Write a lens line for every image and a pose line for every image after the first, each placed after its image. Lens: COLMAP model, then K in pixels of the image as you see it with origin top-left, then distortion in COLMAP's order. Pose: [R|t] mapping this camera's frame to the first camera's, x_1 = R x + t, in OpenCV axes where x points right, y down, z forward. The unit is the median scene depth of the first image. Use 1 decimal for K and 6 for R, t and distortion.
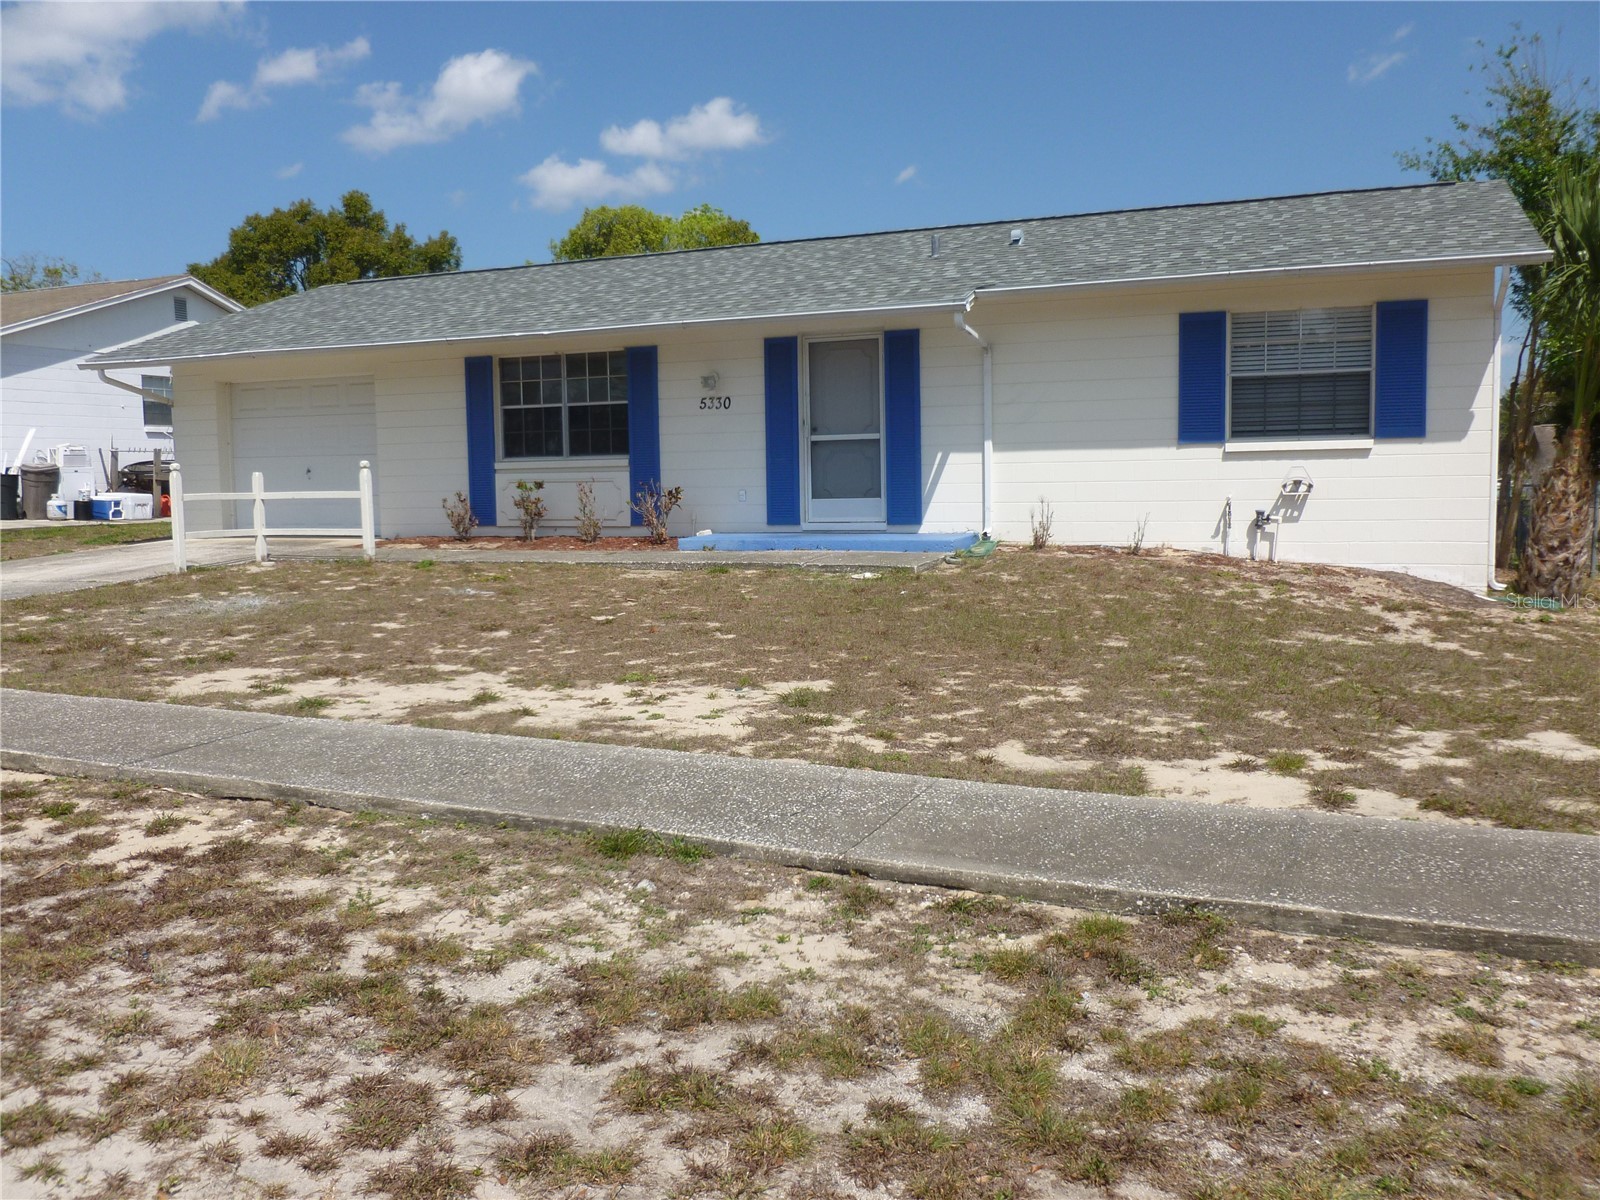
lens RADIAL K [[1343.0, 0, 795.5], [0, 1343.0, 604.7], [0, 0, 1]] dist [-0.056530, 0.024696]
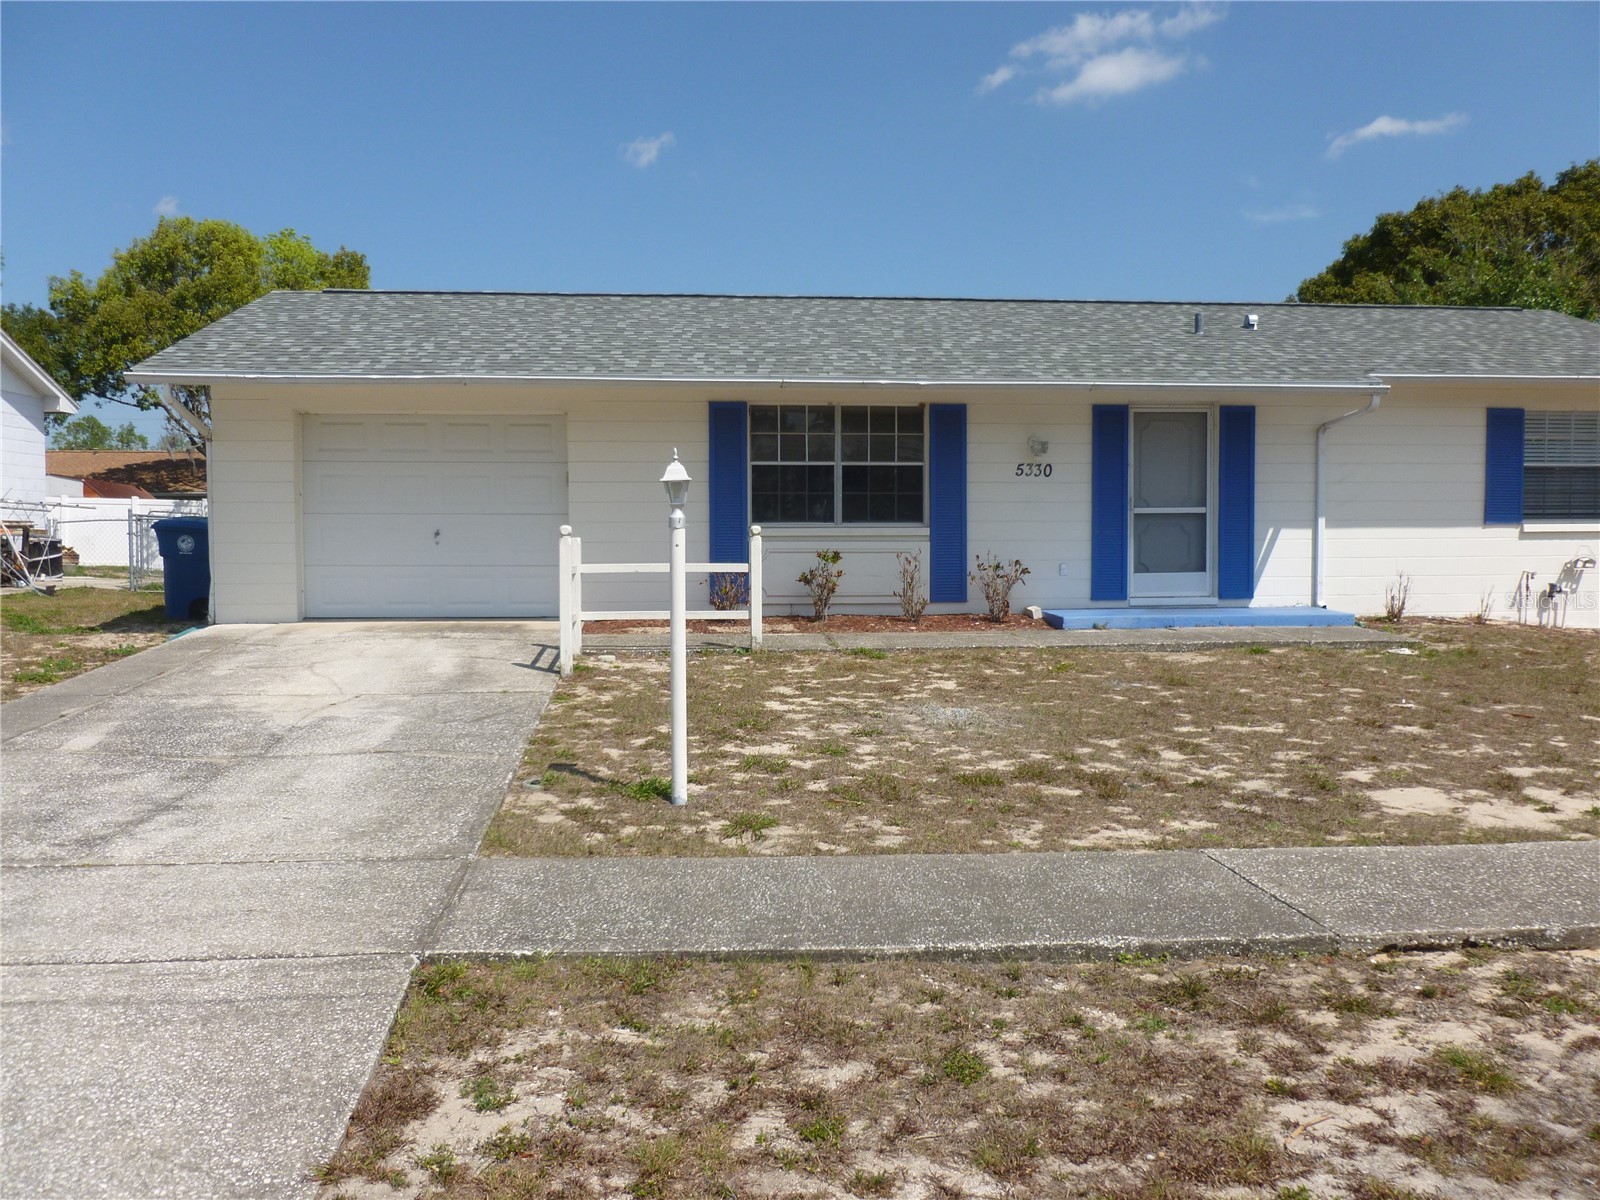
lens RADIAL K [[1343.0, 0, 798.4], [0, 1343.0, 586.8], [0, 0, 1]] dist [-0.056530, 0.024696]
pose [[0.877304, -0.004947, 0.479910, -0.677019], [0.035139, 0.997925, -0.053949, -0.026212], [-0.478647, 0.064193, 0.875658, 0.282496]]
